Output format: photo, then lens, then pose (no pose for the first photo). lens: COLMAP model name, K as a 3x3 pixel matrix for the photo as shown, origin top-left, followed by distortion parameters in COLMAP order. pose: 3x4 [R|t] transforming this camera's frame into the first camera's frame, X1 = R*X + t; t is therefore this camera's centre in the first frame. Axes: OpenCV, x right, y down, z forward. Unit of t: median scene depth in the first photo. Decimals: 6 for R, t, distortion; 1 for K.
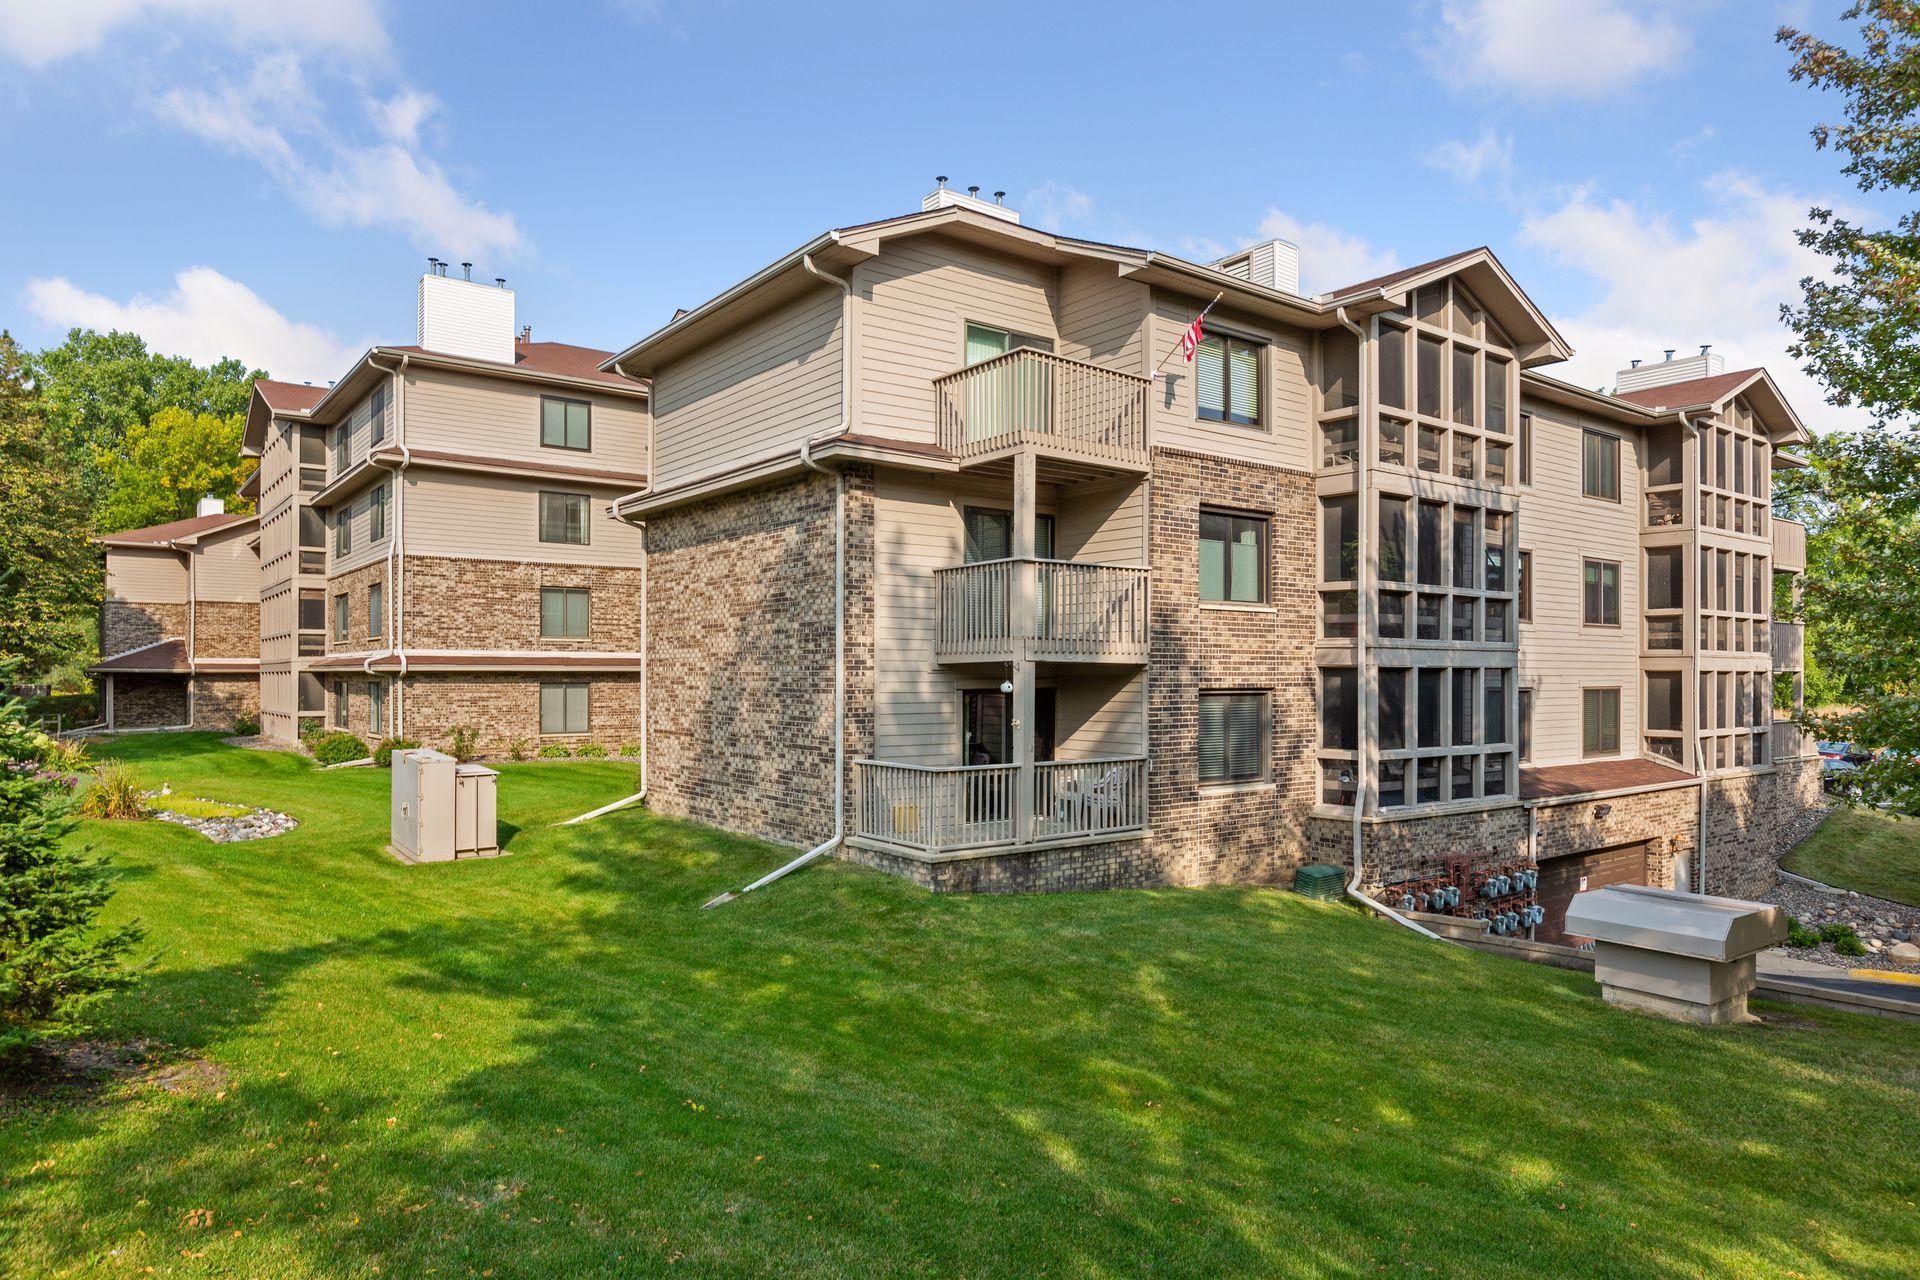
lens RADIAL K [[1166.6, 0, 959.2], [0, 1166.6, 661.3], [0, 0, 1]] dist [0.000402, -0.002201]
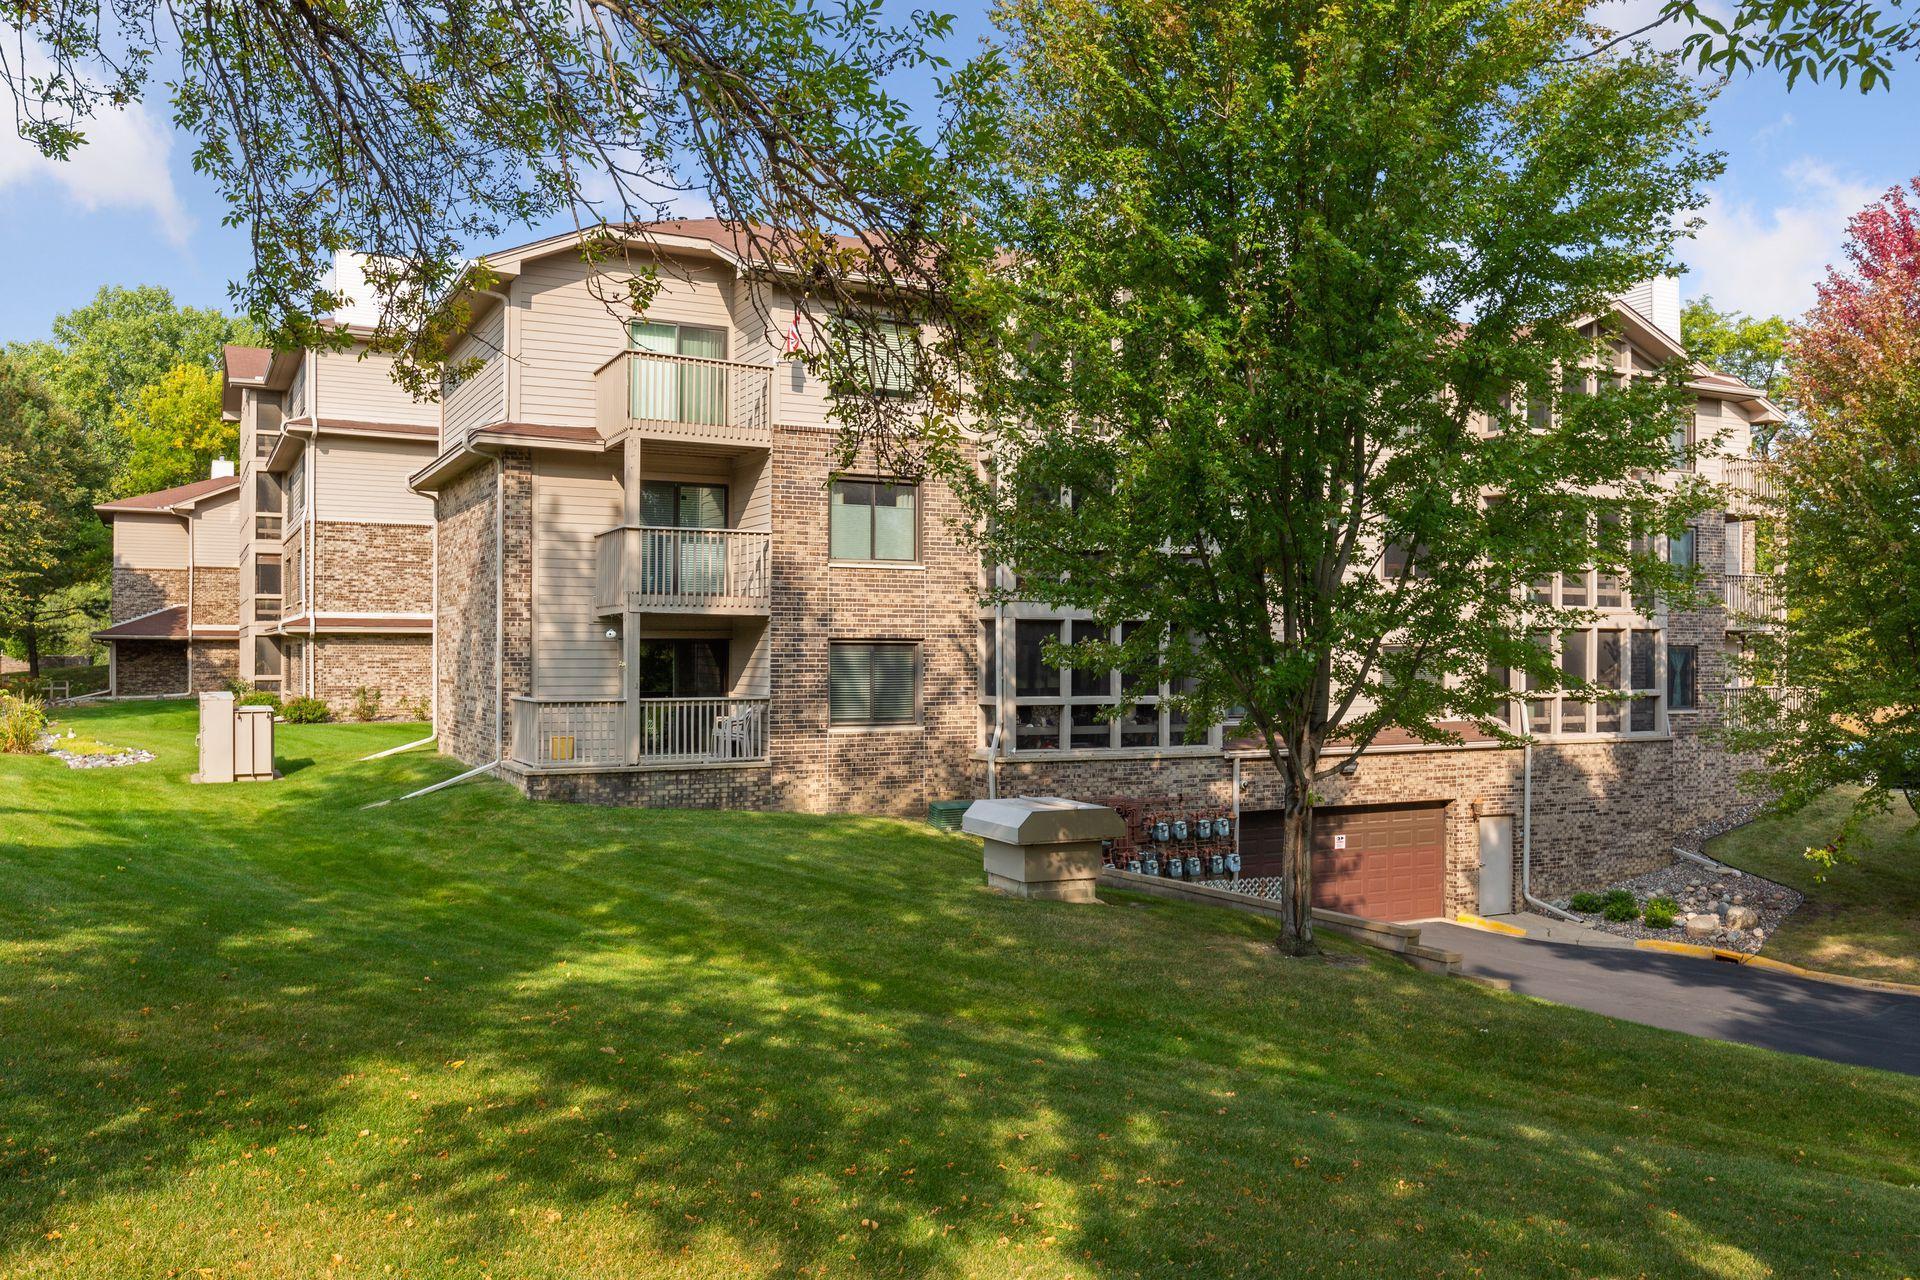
lens RADIAL K [[1491.0, 0, 960.0], [0, 1491.0, 640.0], [0, 0, 1]] dist [0.000553, 0.001657]
pose [[0.986272, -0.000493, -0.165129, 0.528924], [0.000972, 0.999996, 0.002820, 0.019889], [0.165127, -0.002942, 0.986268, -0.368420]]
